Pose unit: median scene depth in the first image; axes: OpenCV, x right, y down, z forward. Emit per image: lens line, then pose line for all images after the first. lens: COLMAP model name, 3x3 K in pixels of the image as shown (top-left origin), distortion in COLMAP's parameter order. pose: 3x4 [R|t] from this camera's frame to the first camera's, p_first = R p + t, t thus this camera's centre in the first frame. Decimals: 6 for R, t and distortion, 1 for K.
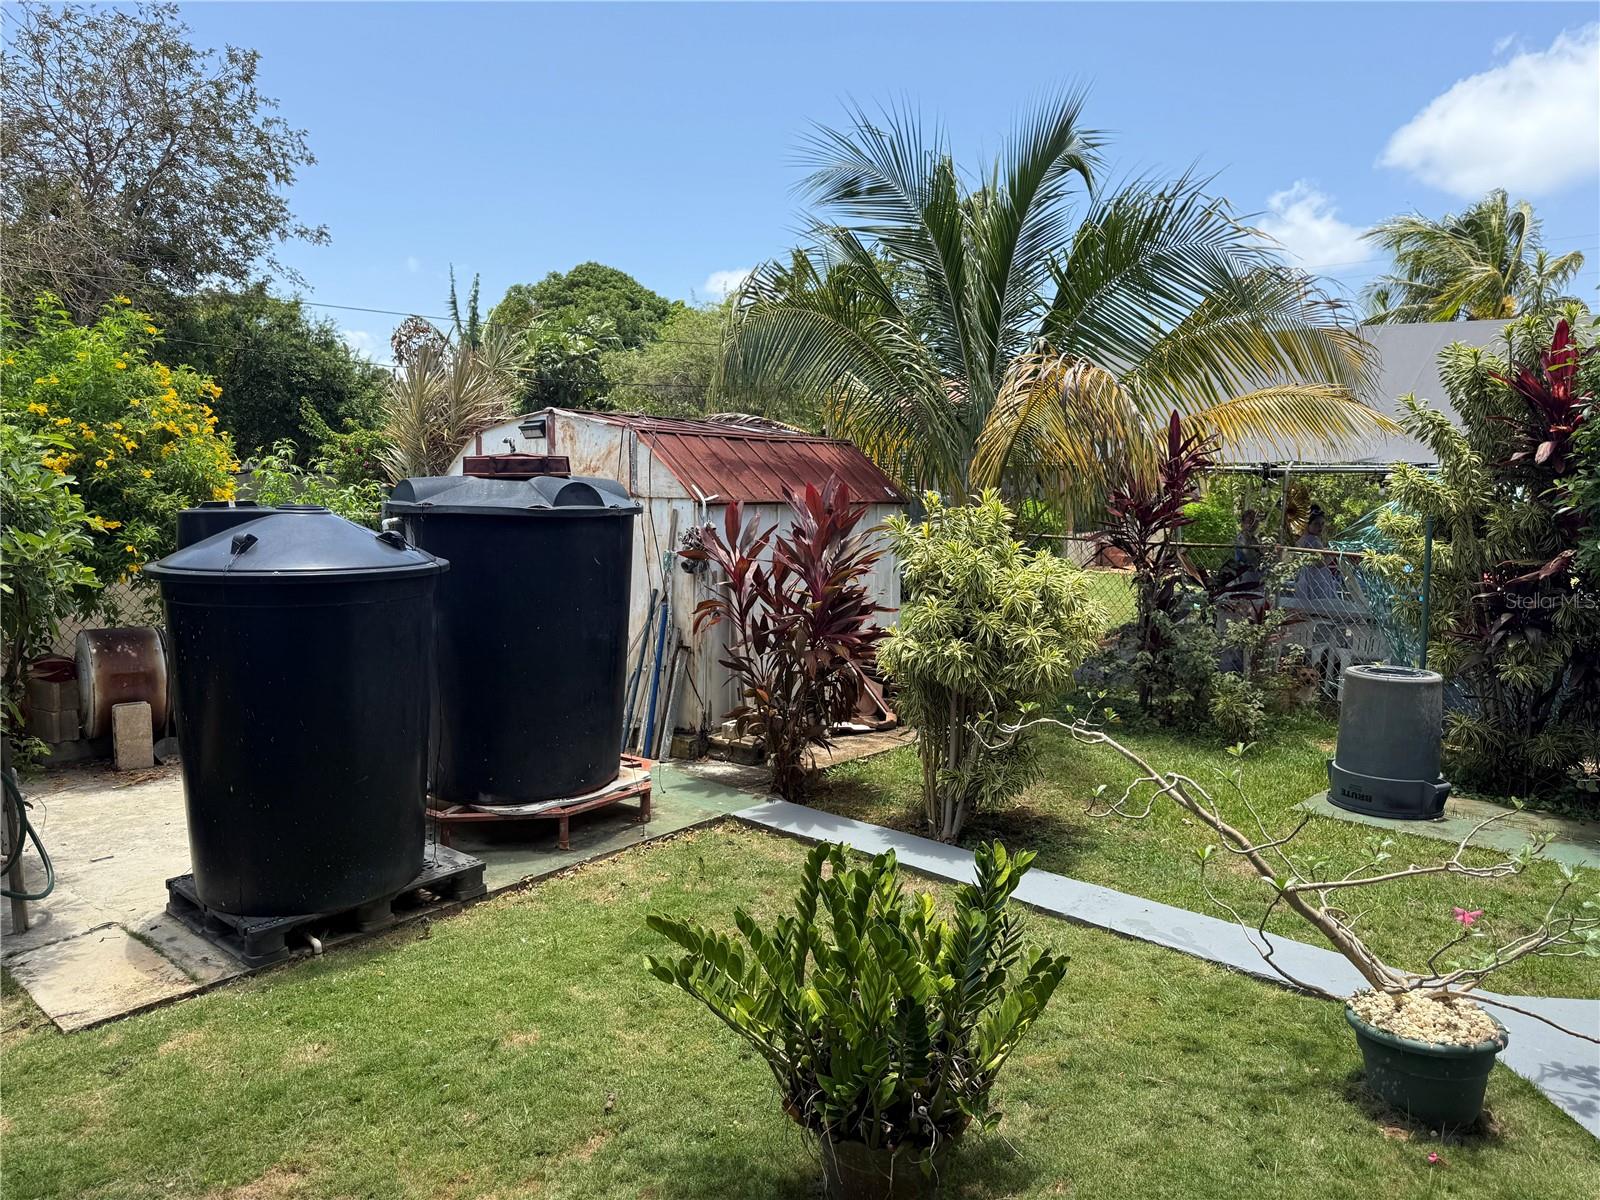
lens RADIAL K [[1119.4, 0, 800.0], [0, 1119.4, 600.0], [0, 0, 1]] dist [0.052311, -0.064699]
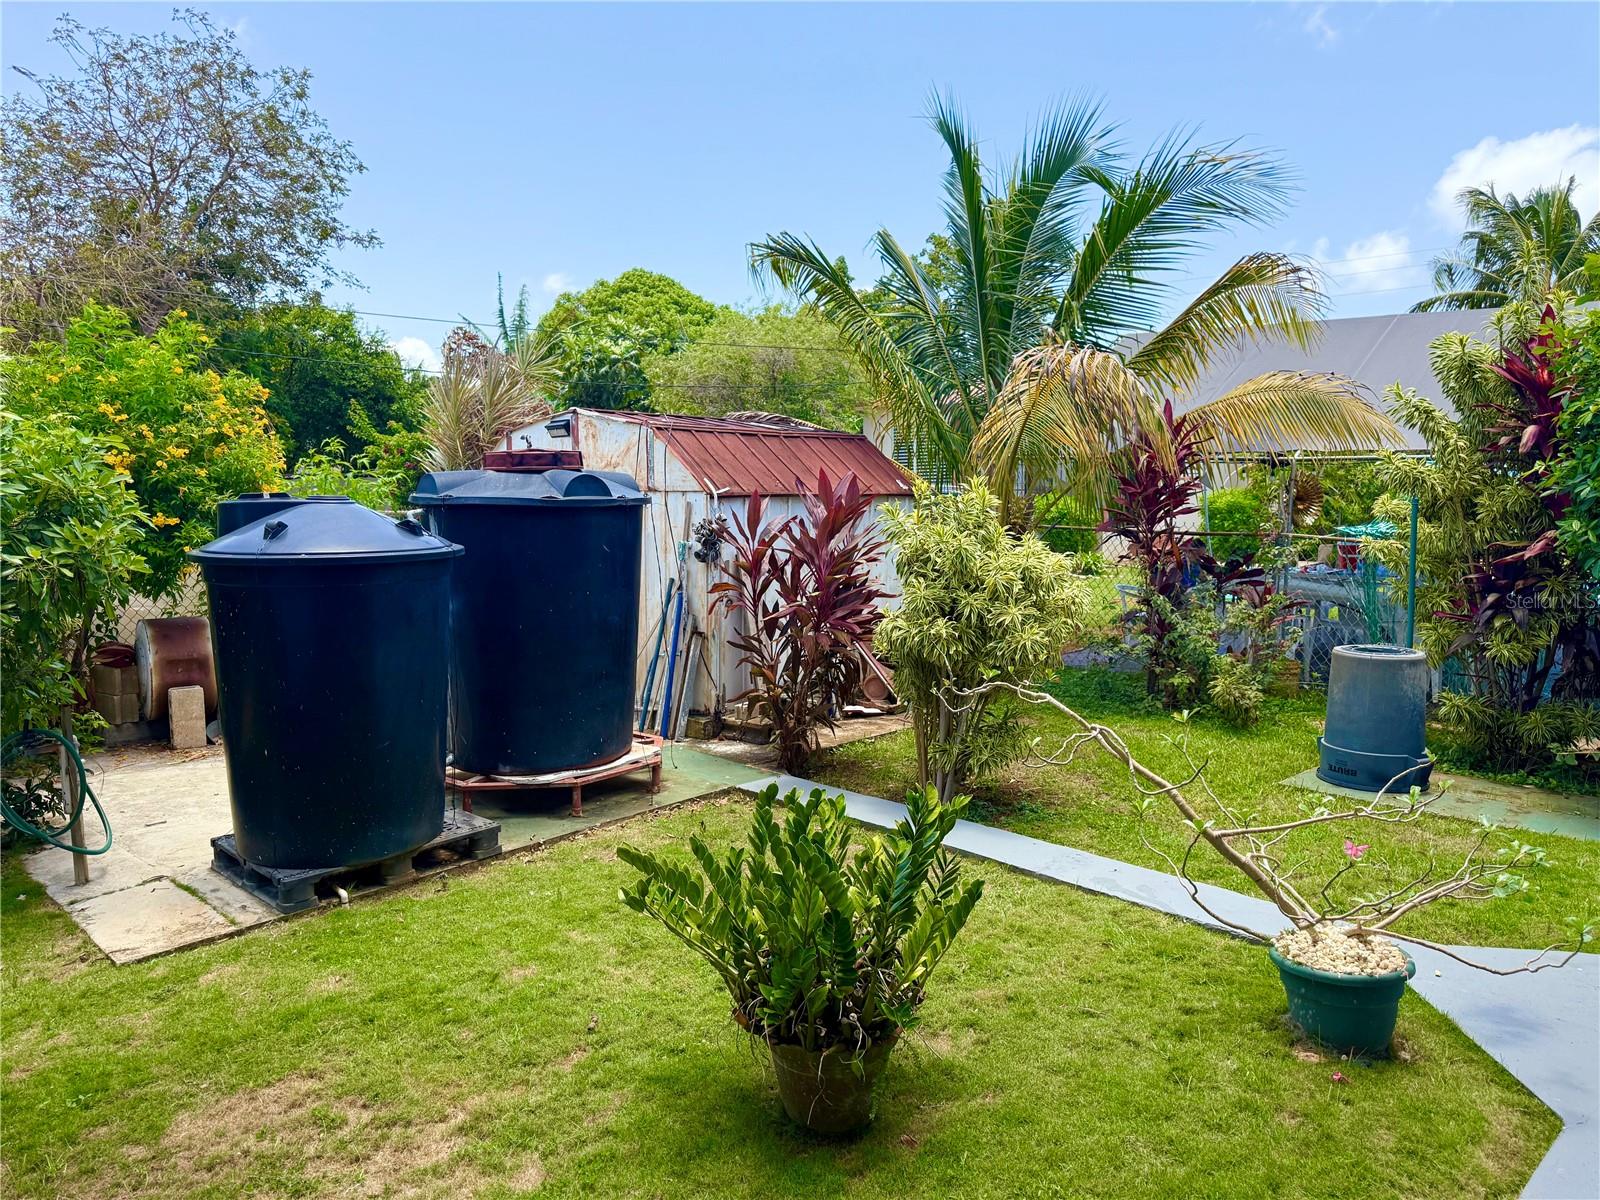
lens RADIAL K [[1114.6, 0, 800.0], [0, 1114.6, 600.0], [0, 0, 1]] dist [0.076157, -0.108936]
pose [[0.998976, -0.006931, -0.044706, 0.053226], [0.006875, 0.999975, -0.001401, 0.018446], [0.044714, 0.001092, 0.998999, -0.060364]]
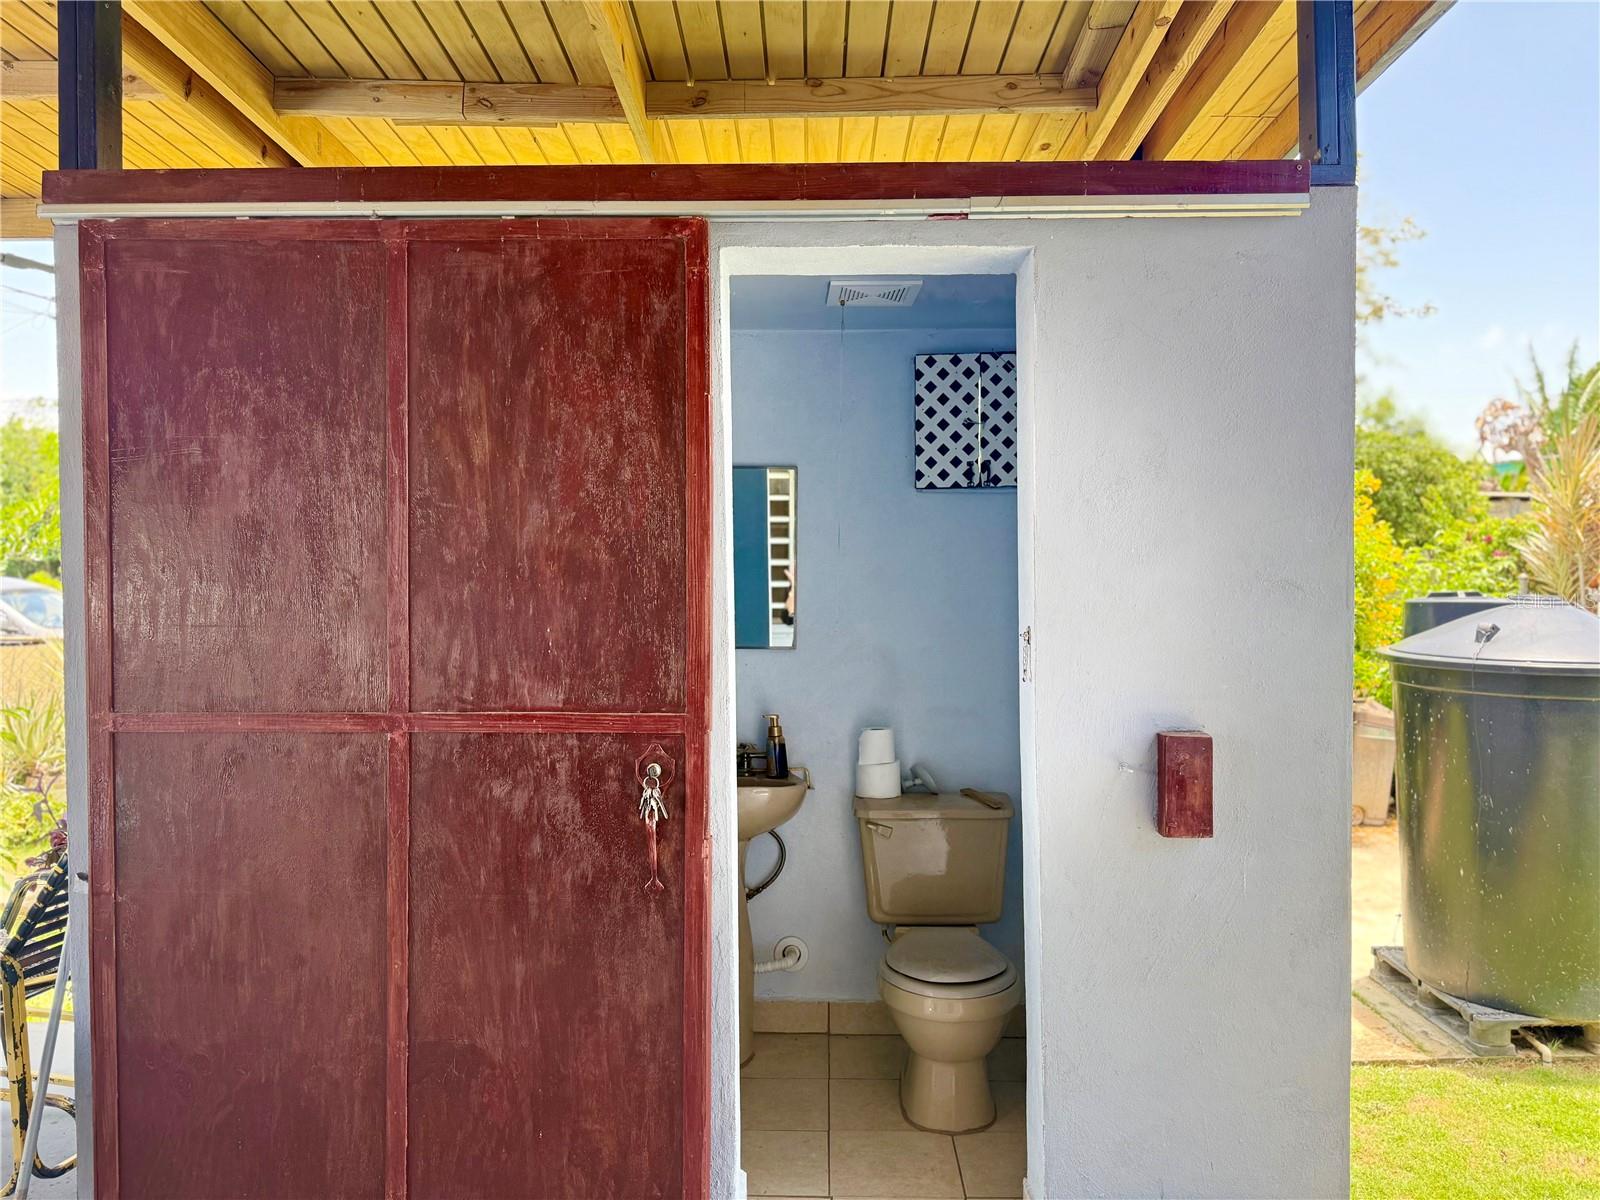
lens RADIAL K [[1119.4, 0, 800.0], [0, 1119.4, 600.0], [0, 0, 1]] dist [0.052311, -0.064699]
pose [[0.653221, 0.014261, -0.757033, -0.096287], [-0.075435, 0.996074, -0.046327, 0.011555], [0.753400, 0.087368, 0.651733, -0.108518]]
